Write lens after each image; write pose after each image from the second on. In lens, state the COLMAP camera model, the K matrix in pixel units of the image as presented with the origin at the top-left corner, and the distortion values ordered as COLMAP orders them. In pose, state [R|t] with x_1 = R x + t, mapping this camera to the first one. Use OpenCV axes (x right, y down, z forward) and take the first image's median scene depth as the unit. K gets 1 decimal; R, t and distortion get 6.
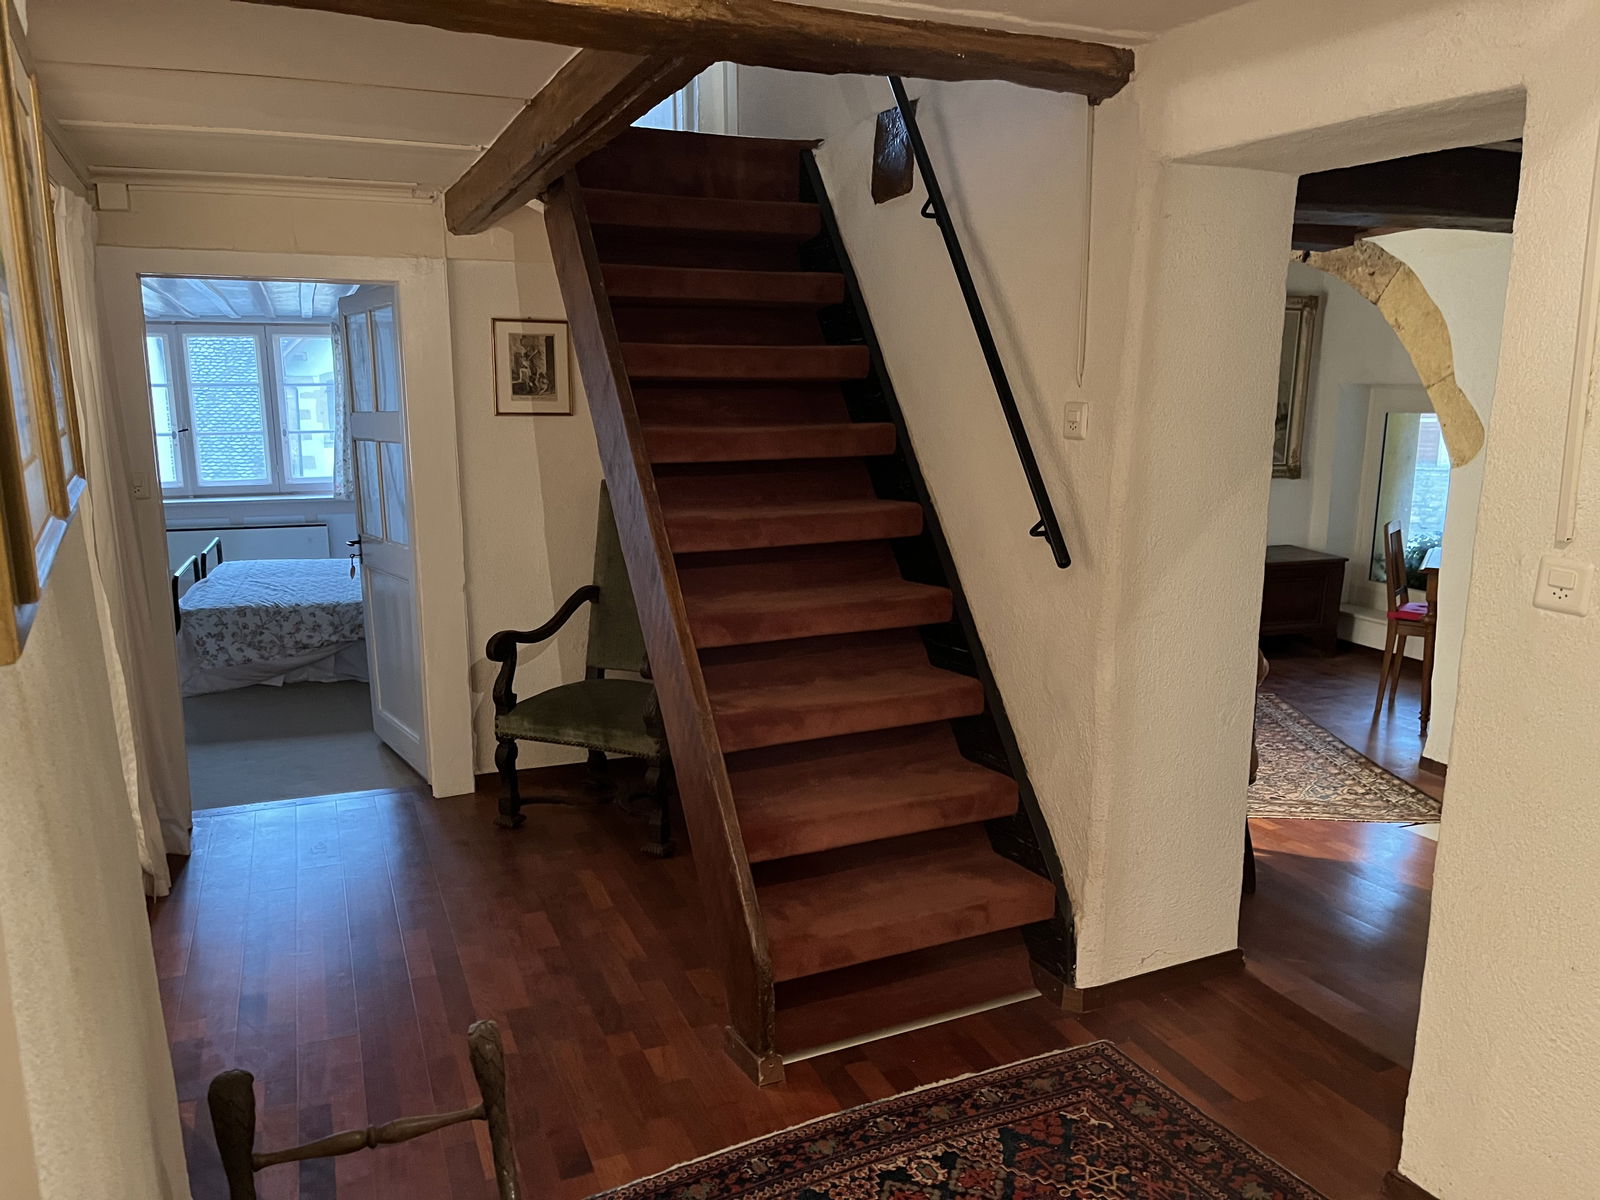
lens RADIAL K [[1200.1, 0, 801.9], [0, 1200.1, 605.8], [0, 0, 1]] dist [0.026527, 0.001739]
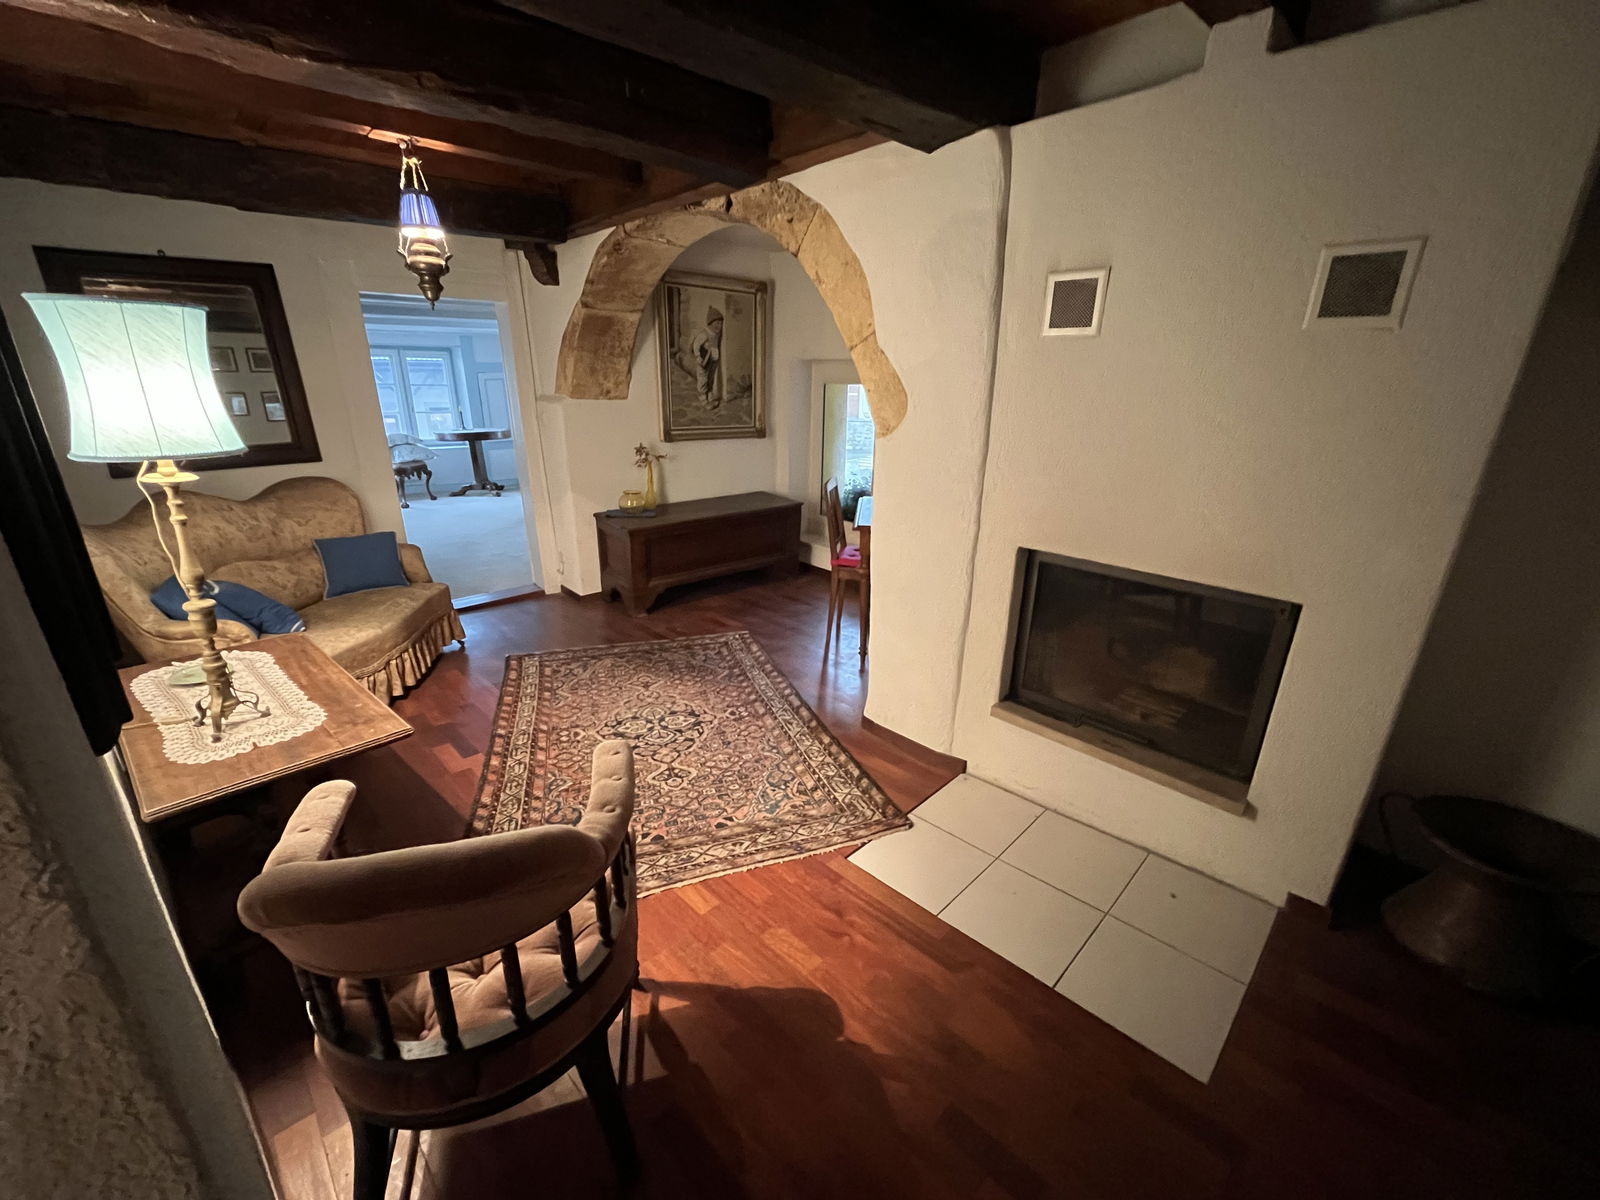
lens RADIAL K [[651.0, 0, 797.1], [0, 651.0, 596.0], [0, 0, 1]] dist [-0.000187, -0.000027]
pose [[0.925079, -0.116469, 0.361474, 0.255105], [0.061874, 0.985317, 0.159130, -0.070158], [-0.374700, -0.124843, 0.918703, 0.491793]]
